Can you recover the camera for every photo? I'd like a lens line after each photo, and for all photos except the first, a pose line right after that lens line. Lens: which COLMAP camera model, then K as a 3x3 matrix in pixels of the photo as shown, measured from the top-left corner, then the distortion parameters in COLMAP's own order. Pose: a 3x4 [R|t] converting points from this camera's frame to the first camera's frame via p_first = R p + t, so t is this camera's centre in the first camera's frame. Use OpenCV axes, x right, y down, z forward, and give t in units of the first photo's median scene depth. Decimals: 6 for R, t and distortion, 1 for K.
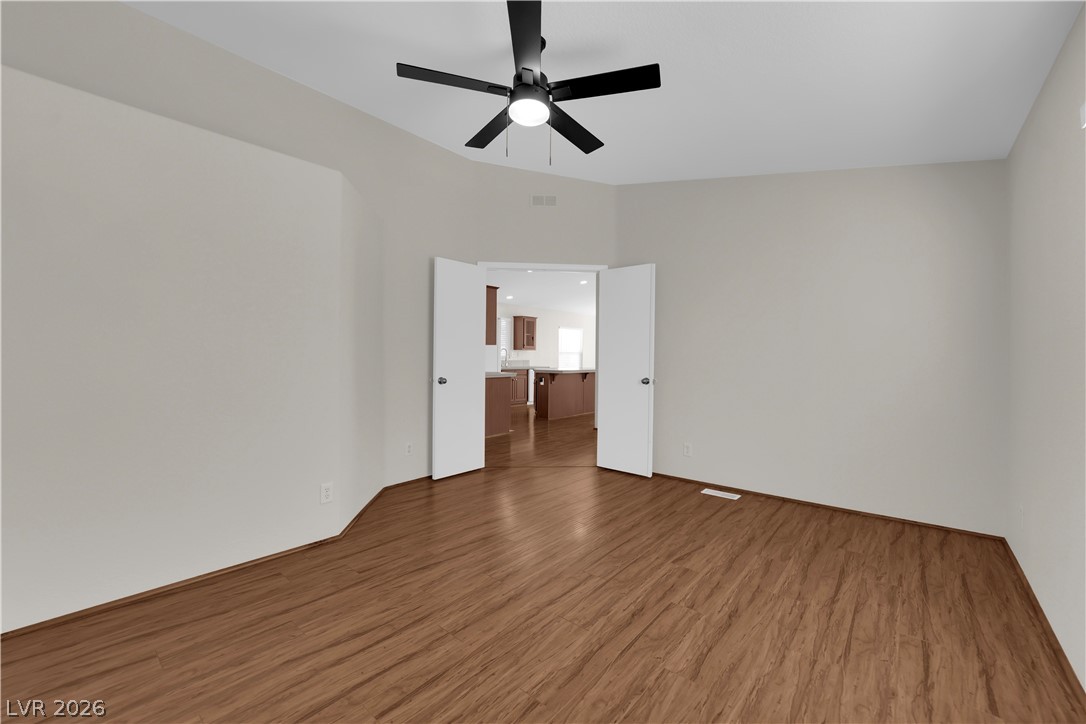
lens RADIAL K [[433.9, 0, 543.8], [0, 433.9, 357.5], [0, 0, 1]] dist [-0.014437, -0.000397]
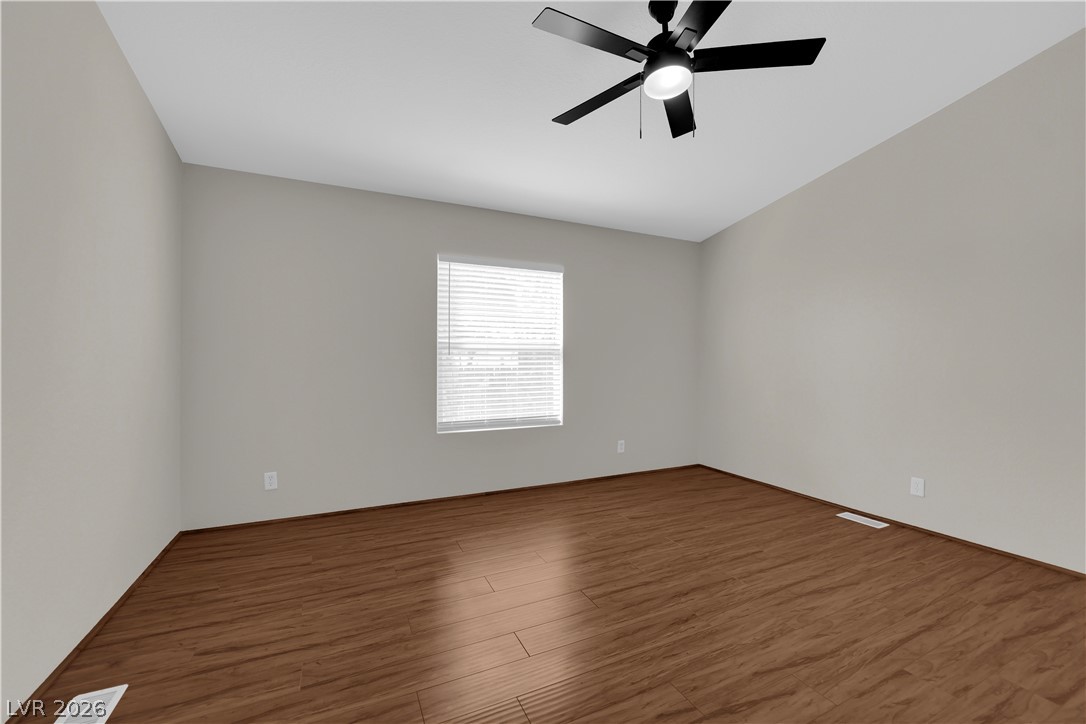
lens RADIAL K [[433.9, 0, 543.8], [0, 433.9, 357.5], [0, 0, 1]] dist [-0.014437, -0.000397]
pose [[-0.911401, -0.008899, 0.411422, -0.188234], [-0.009619, 0.999954, 0.000319, -0.008382], [-0.411406, -0.003666, -0.911445, 2.089713]]
